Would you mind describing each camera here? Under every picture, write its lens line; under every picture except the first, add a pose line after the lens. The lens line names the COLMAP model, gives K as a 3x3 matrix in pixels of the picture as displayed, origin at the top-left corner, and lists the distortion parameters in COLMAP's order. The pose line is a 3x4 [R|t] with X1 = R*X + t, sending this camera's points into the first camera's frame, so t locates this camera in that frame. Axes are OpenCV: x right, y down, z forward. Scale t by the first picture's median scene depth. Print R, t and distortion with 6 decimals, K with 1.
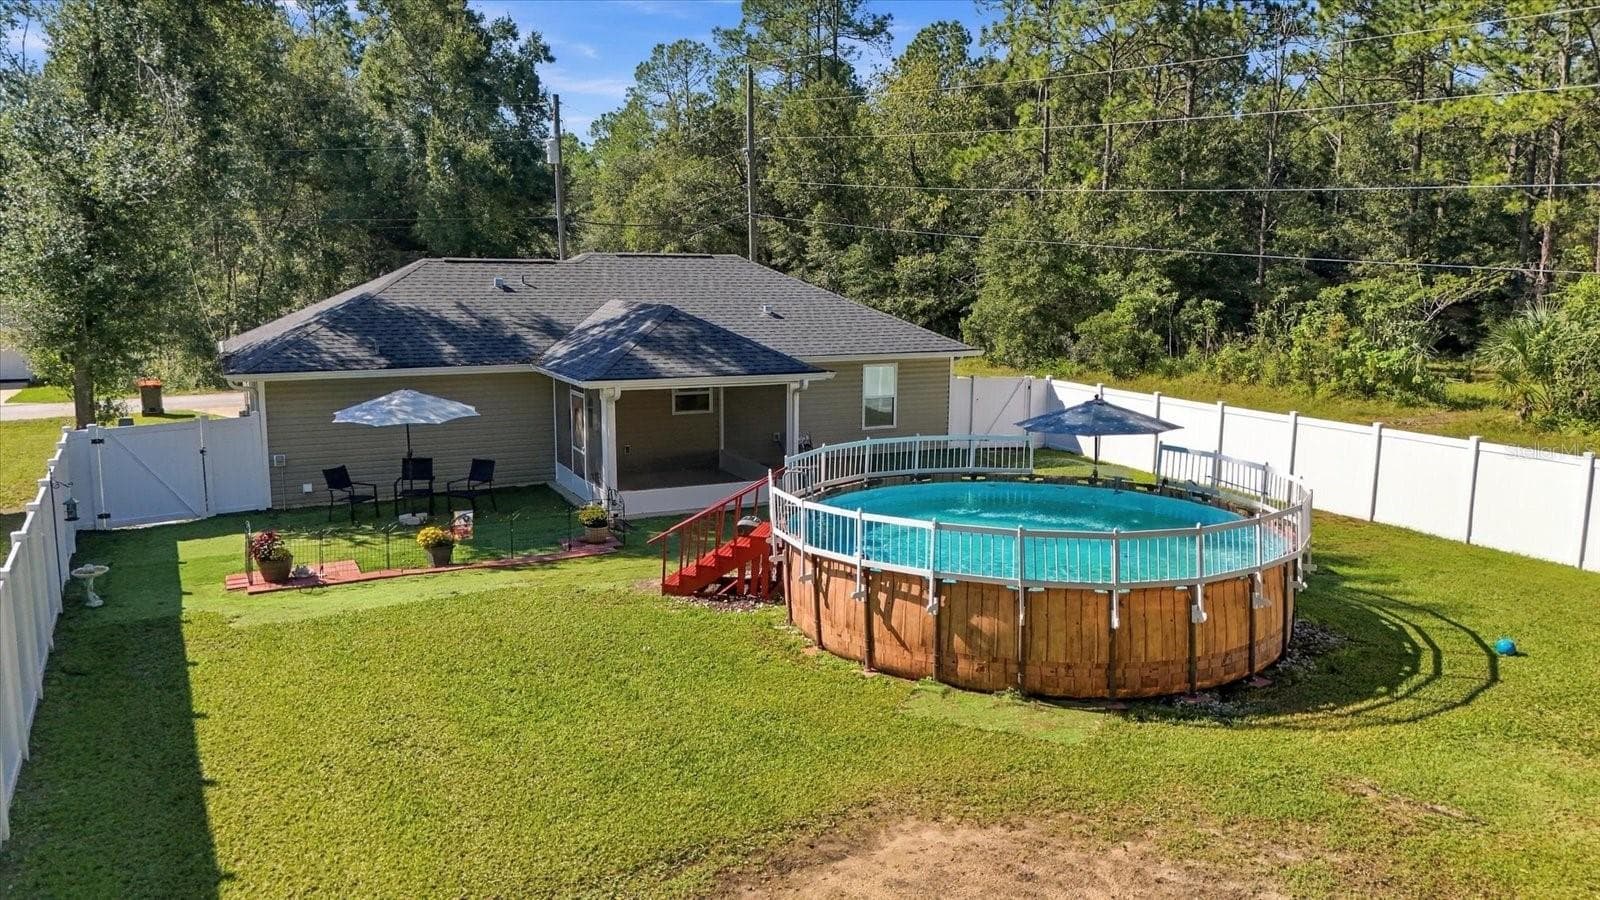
lens RADIAL K [[1220.5, 0, 800.0], [0, 1220.5, 450.0], [0, 0, 1]] dist [0.038767, 0.001066]
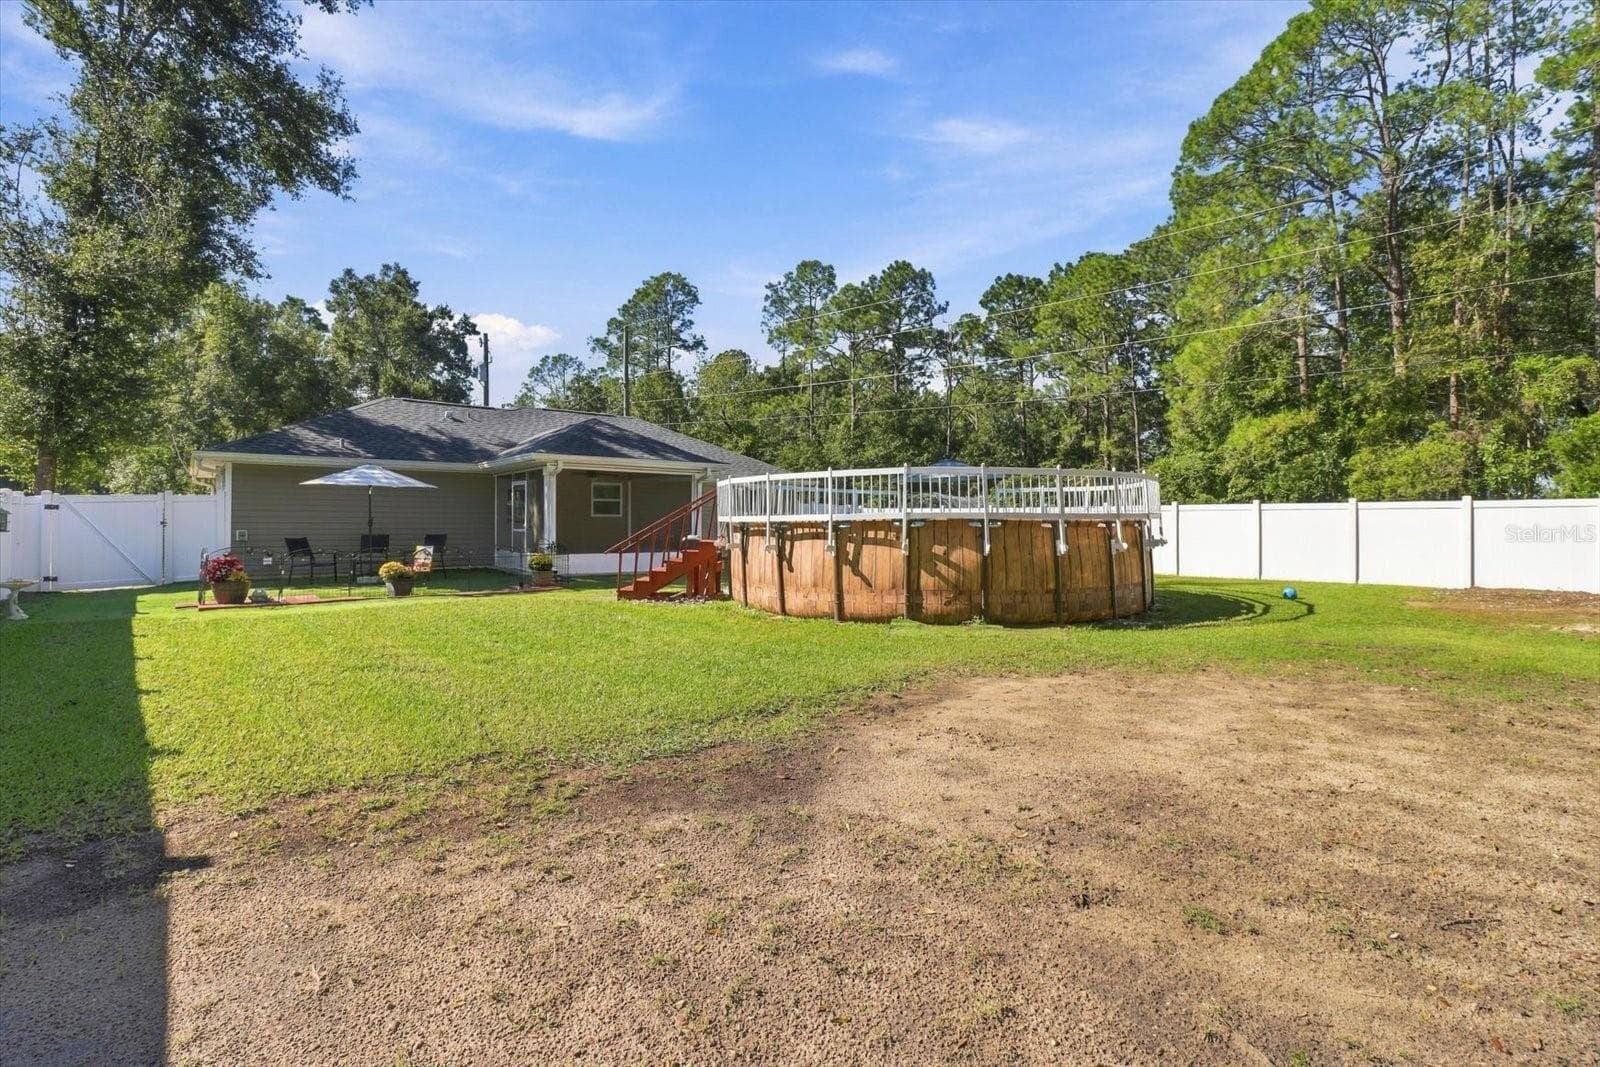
lens RADIAL K [[770.4, 0, 803.6], [0, 770.4, 519.3], [0, 0, 1]] dist [-0.018909, 0.011950]
pose [[0.973417, -0.002391, 0.229029, -0.099822], [0.041452, 0.985272, -0.165896, 0.155787], [-0.225259, 0.170979, 0.959179, 0.251483]]
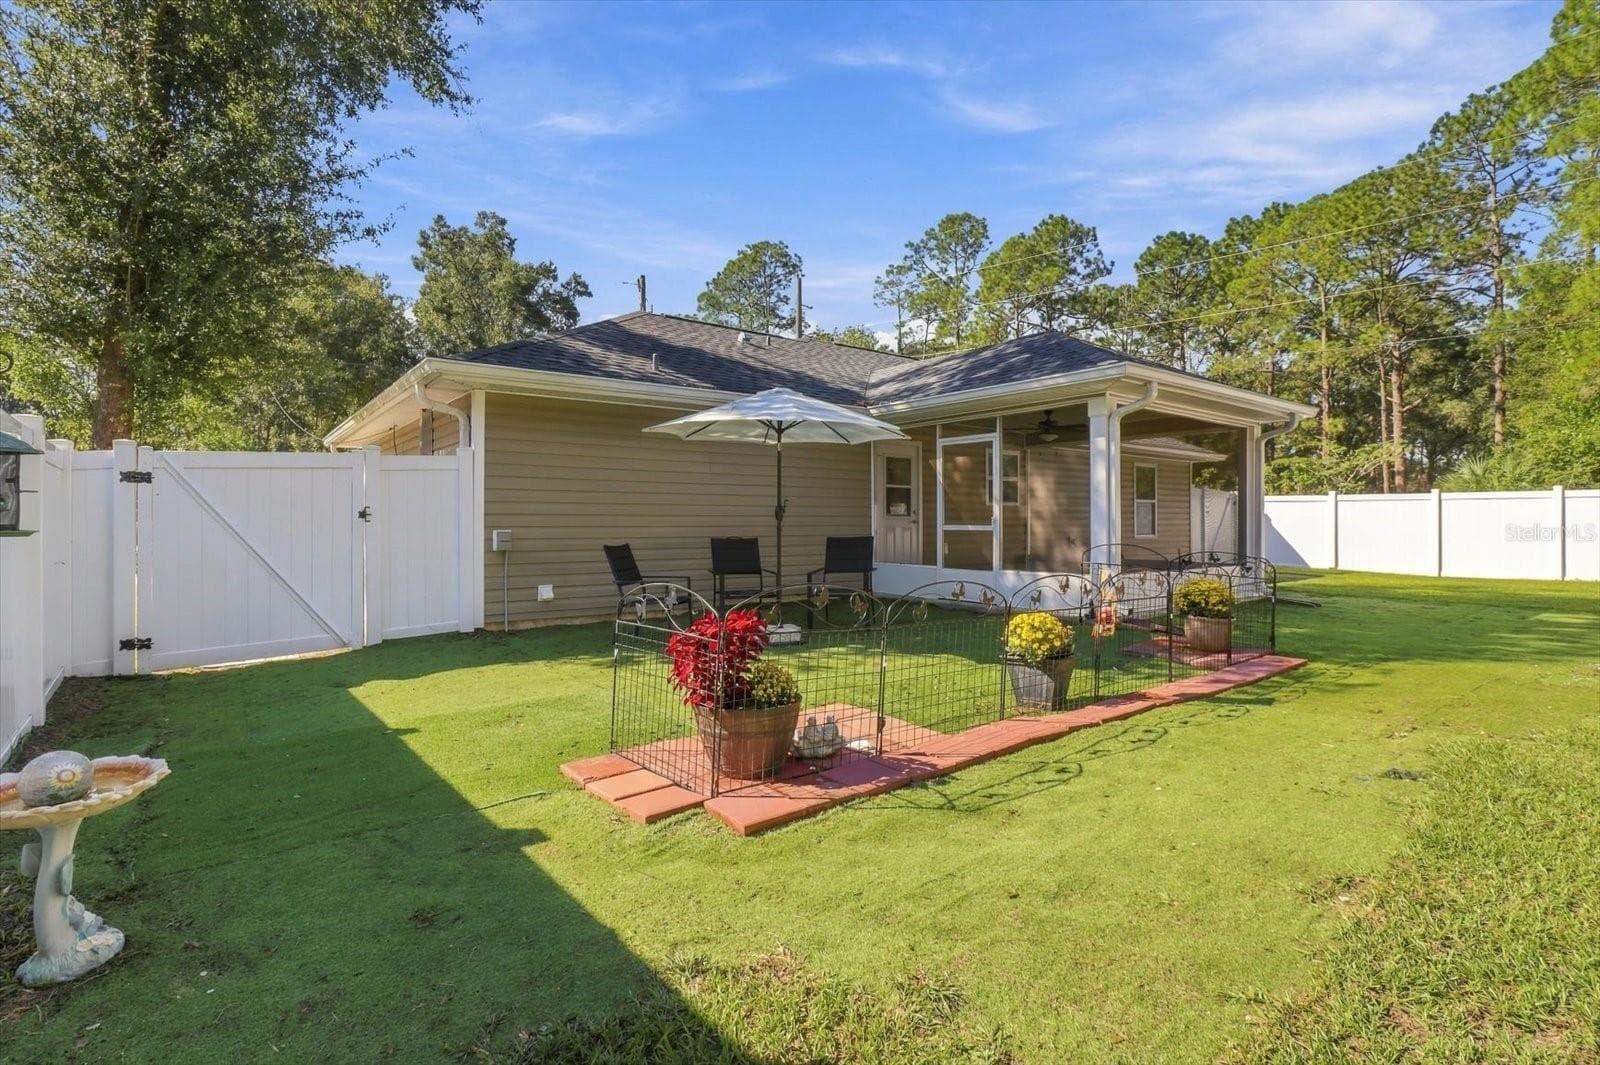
lens RADIAL K [[742.5, 0, 800.2], [0, 742.5, 527.8], [0, 0, 1]] dist [-0.019371, 0.001338]
pose [[0.974459, -0.014183, 0.224116, -0.437548], [0.049422, 0.987079, -0.152419, 0.071457], [-0.219059, 0.159603, 0.962570, 0.773785]]
